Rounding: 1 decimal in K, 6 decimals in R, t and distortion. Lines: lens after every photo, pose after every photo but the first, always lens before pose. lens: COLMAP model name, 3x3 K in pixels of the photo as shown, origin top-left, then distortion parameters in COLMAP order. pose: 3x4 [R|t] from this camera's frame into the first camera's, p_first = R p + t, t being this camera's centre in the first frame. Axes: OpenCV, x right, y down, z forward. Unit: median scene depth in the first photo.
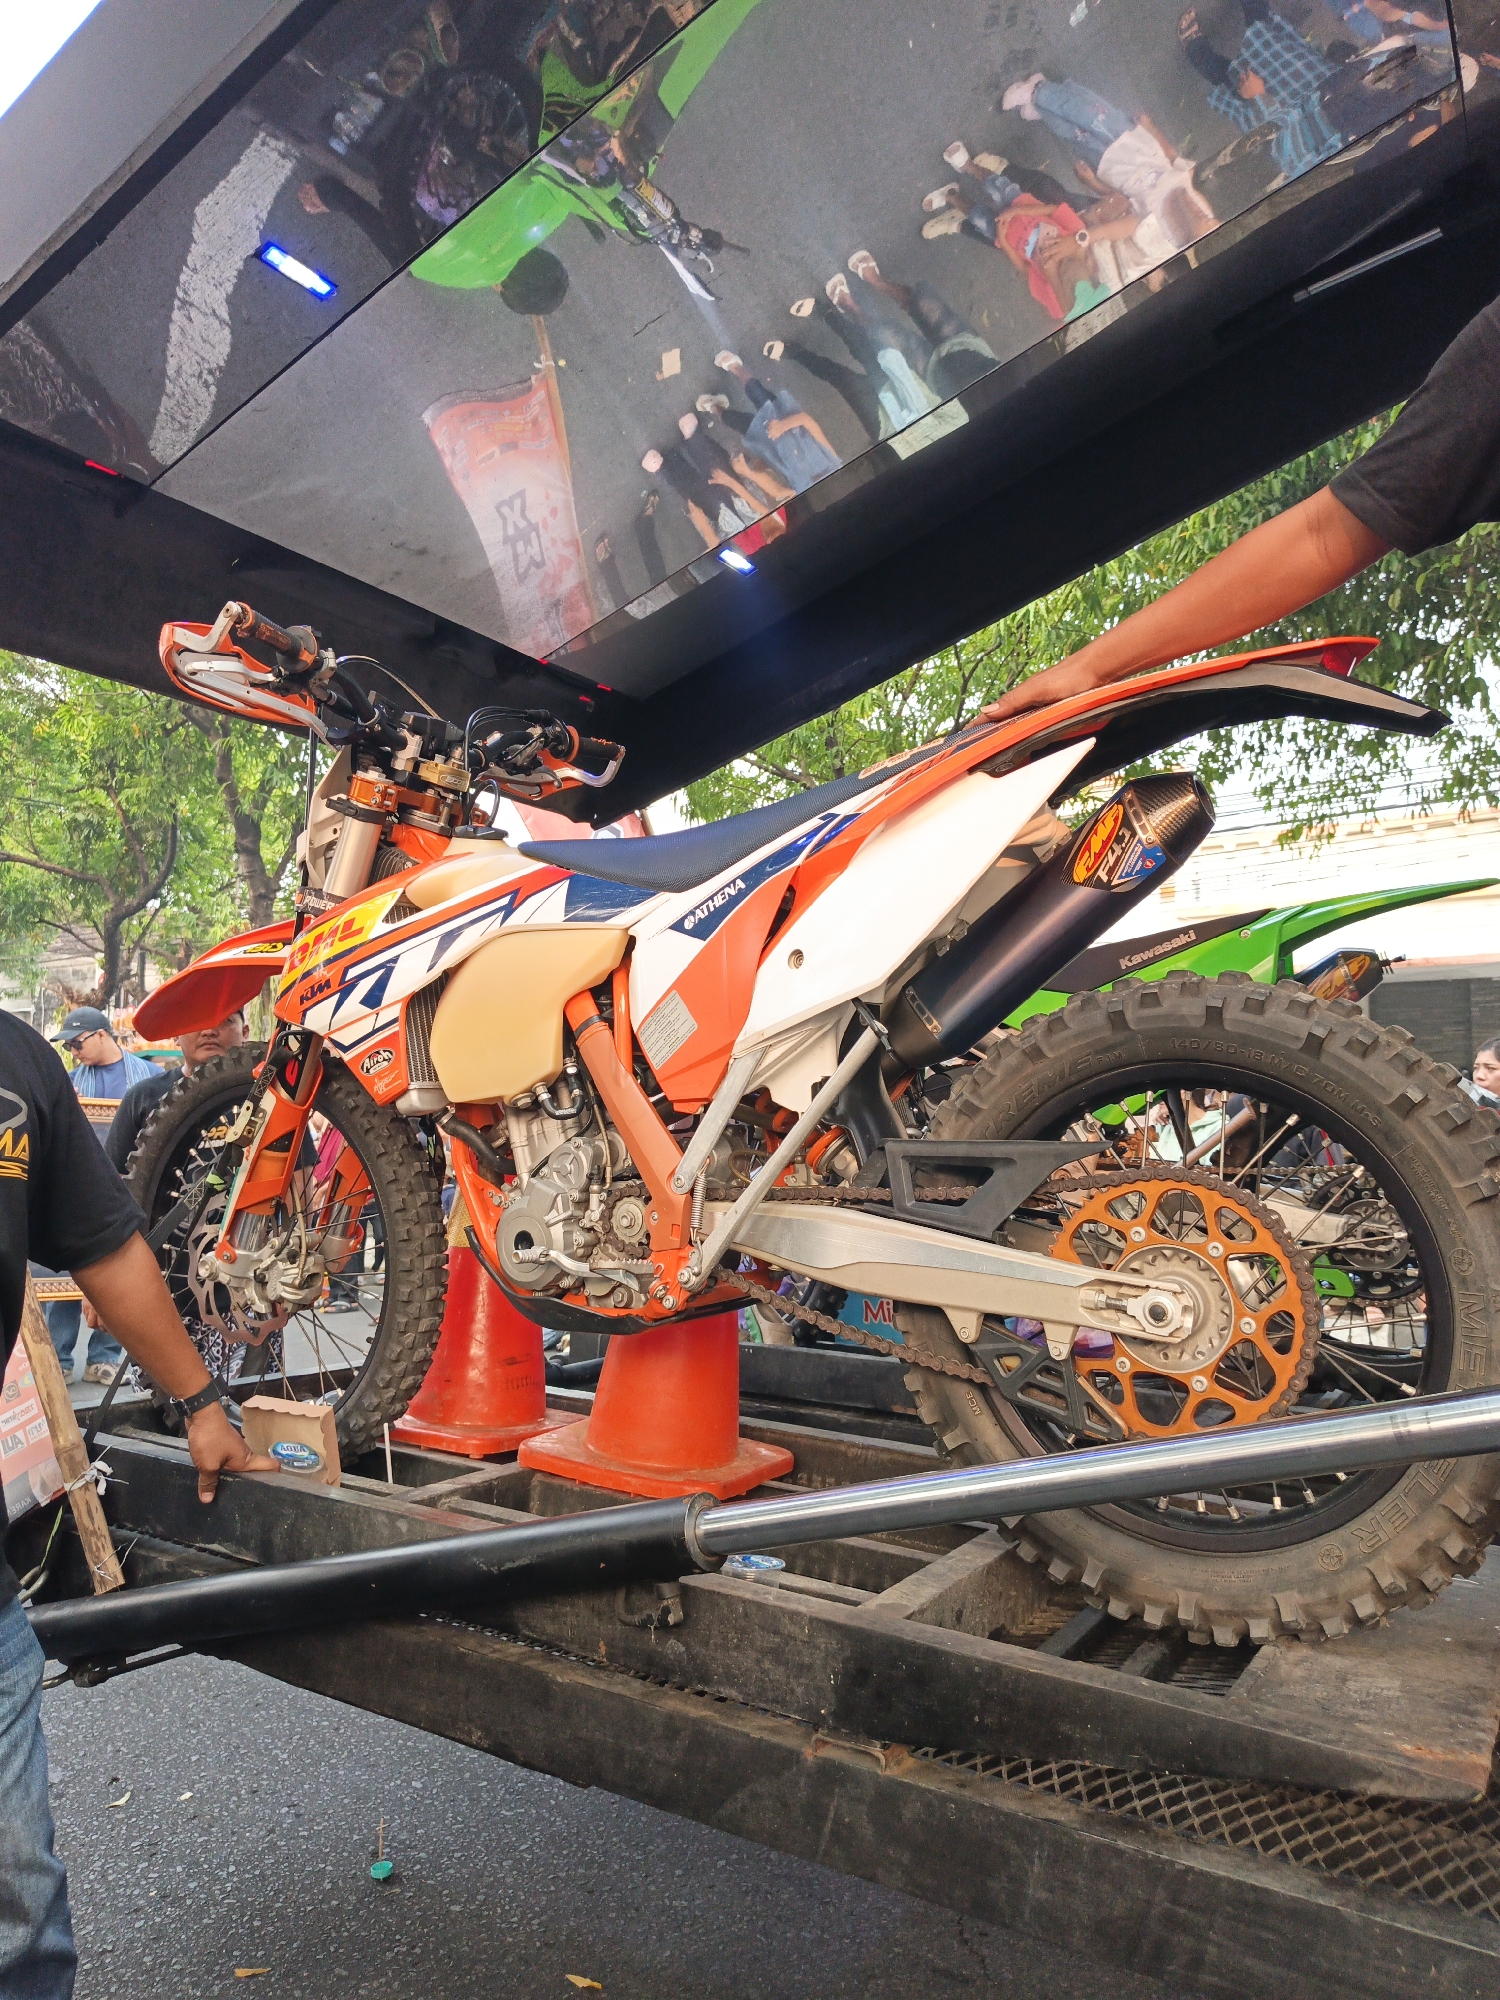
lens RADIAL K [[1388.8, 0, 753.5], [0, 1388.8, 1010.8], [0, 0, 1]] dist [0.034981, -0.041899]
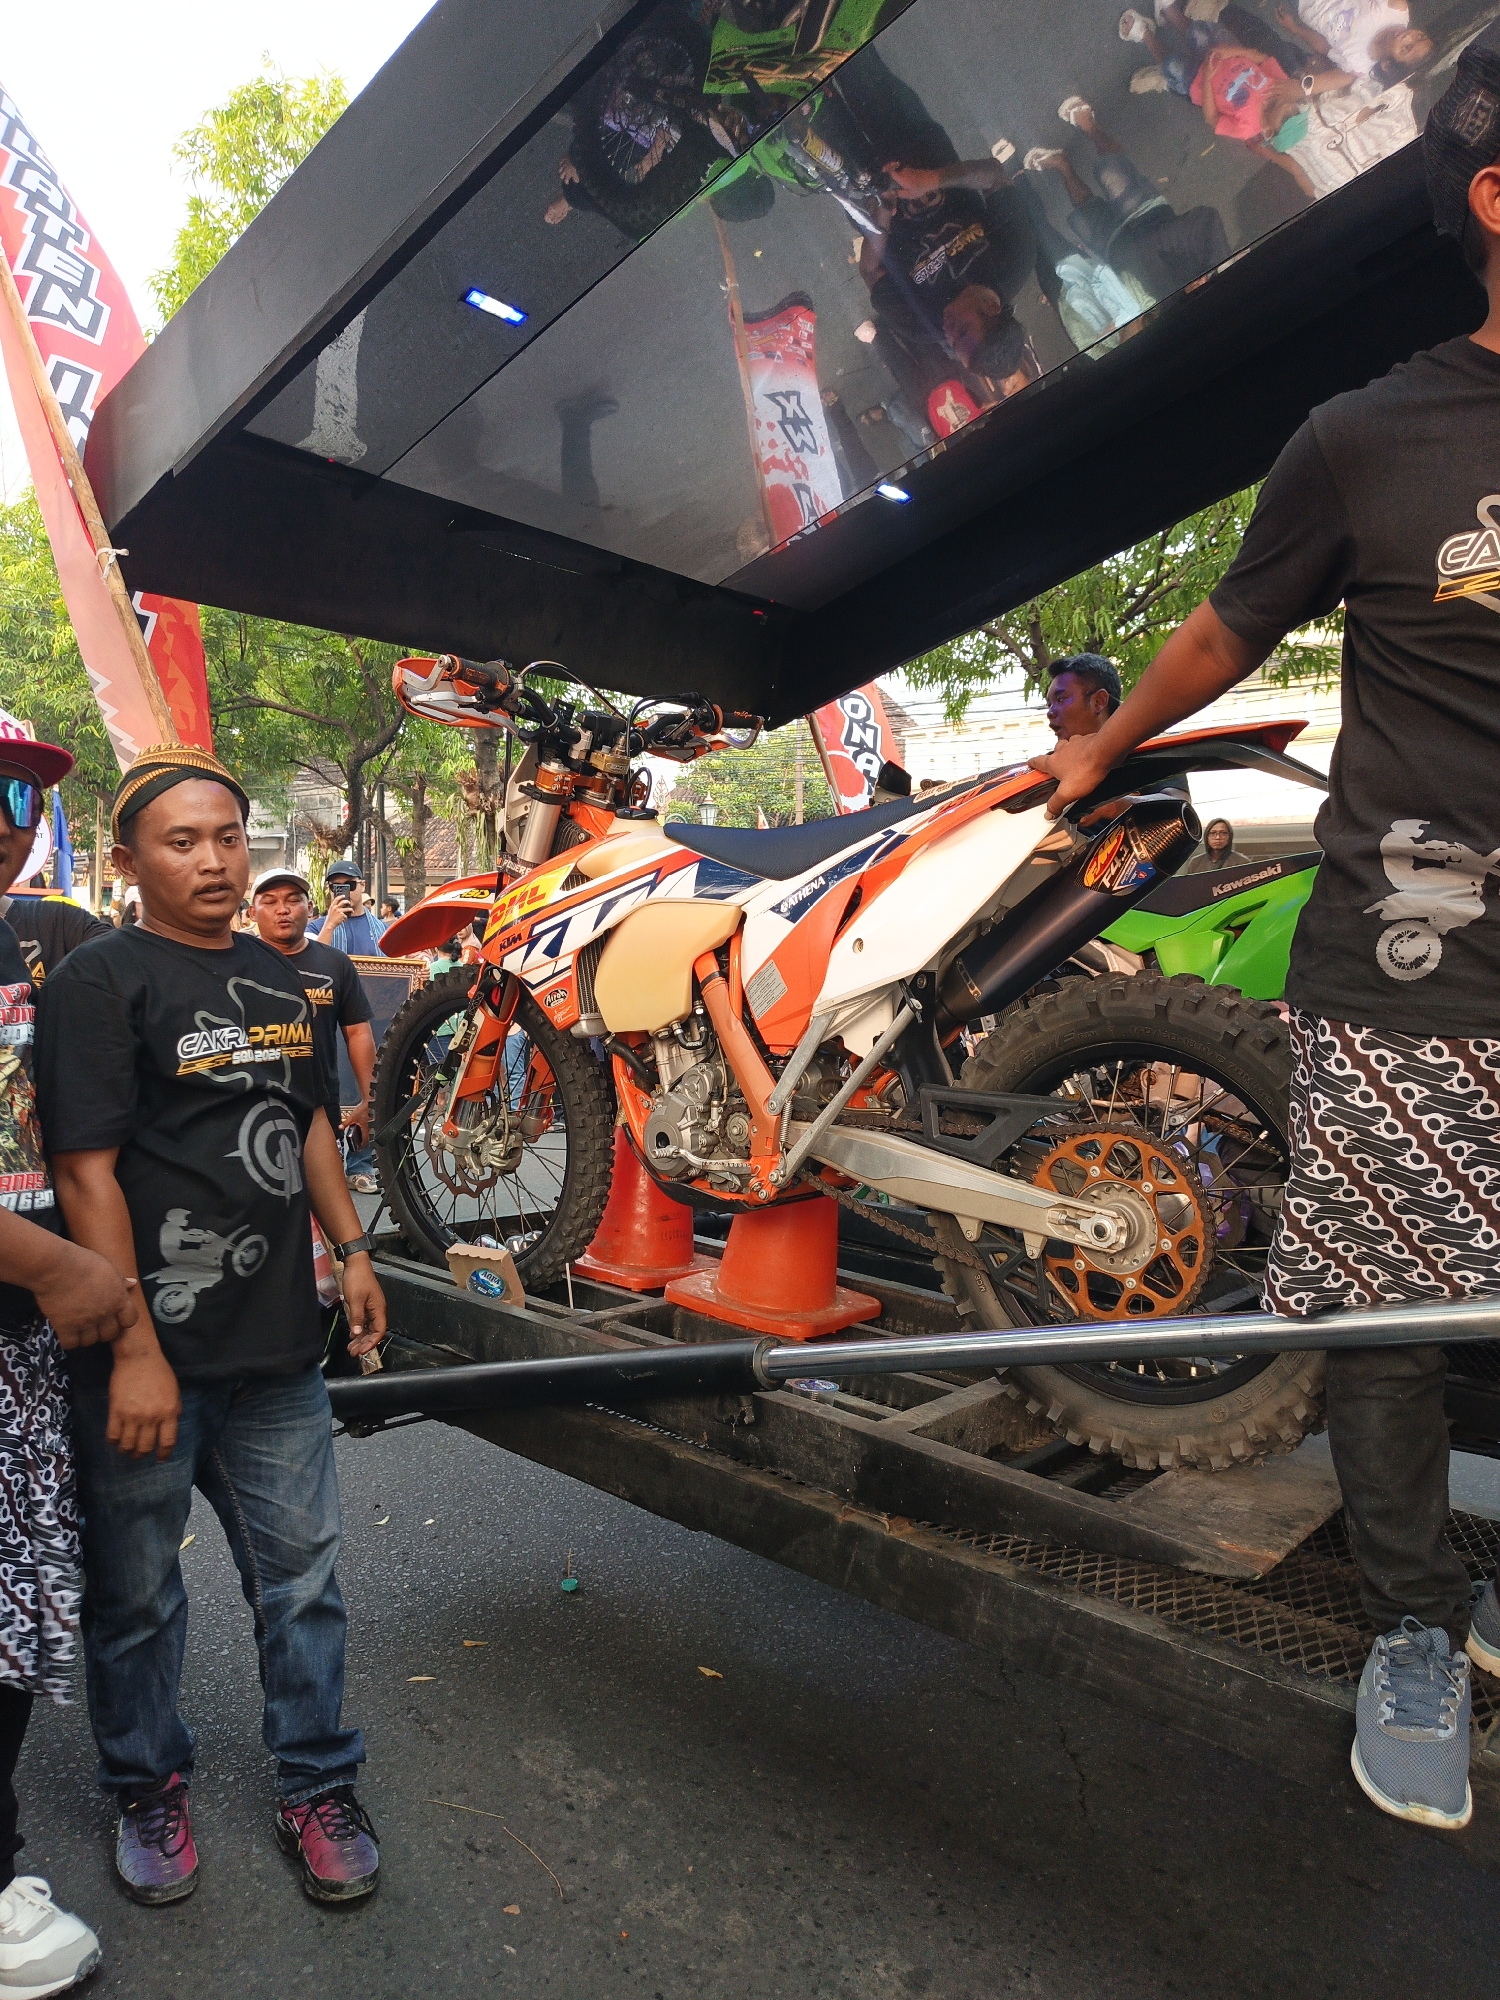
lens RADIAL K [[1380.6, 0, 759.8], [0, 1380.6, 1008.5], [0, 0, 1]] dist [0.045882, -0.050360]
pose [[0.988650, 0.029268, -0.147361, 0.123062], [-0.010972, 0.992287, 0.123473, -0.128525], [0.149839, -0.120455, 0.981346, -0.275926]]
